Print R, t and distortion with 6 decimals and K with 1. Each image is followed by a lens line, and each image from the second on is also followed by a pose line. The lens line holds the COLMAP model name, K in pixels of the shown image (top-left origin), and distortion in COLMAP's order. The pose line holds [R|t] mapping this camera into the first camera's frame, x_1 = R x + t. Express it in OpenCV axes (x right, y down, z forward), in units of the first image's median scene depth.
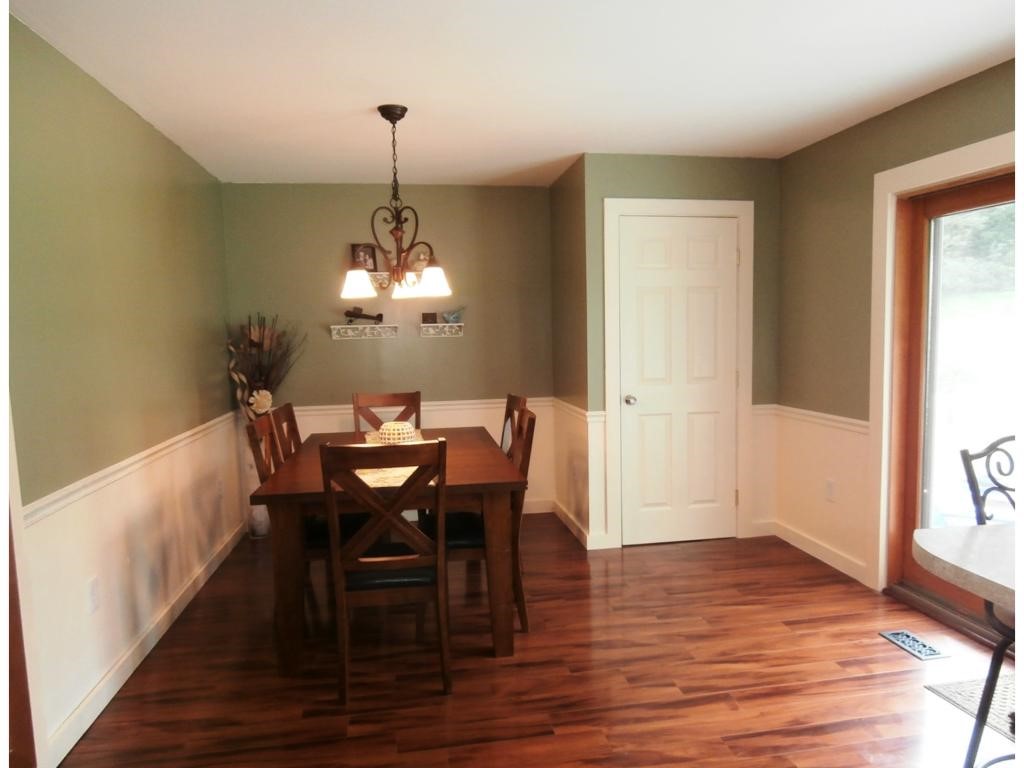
lens RADIAL K [[749.1, 0, 515.8], [0, 749.1, 382.2], [0, 0, 1]] dist [-0.026146, -0.008151]
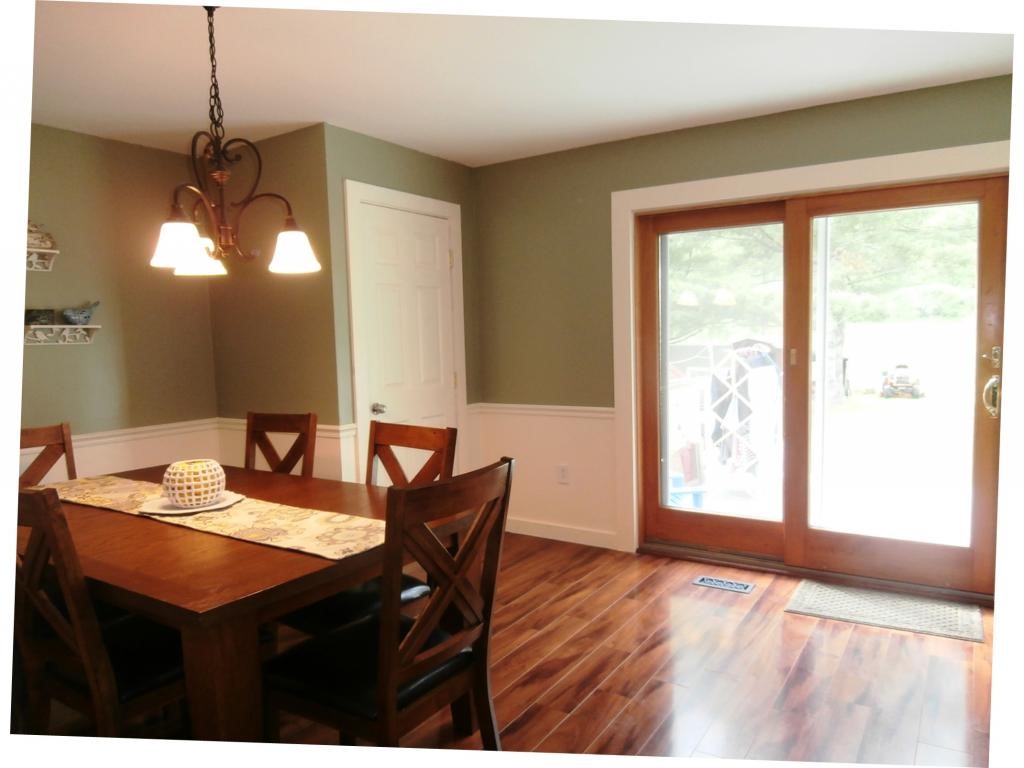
lens RADIAL K [[703.5, 0, 513.1], [0, 703.5, 381.5], [0, 0, 1]] dist [0.000569, 0.002338]
pose [[0.687002, -0.047937, 0.725073, -0.409451], [0.066585, 0.997777, 0.002878, -0.000408], [-0.723599, 0.046302, 0.688666, 0.355218]]
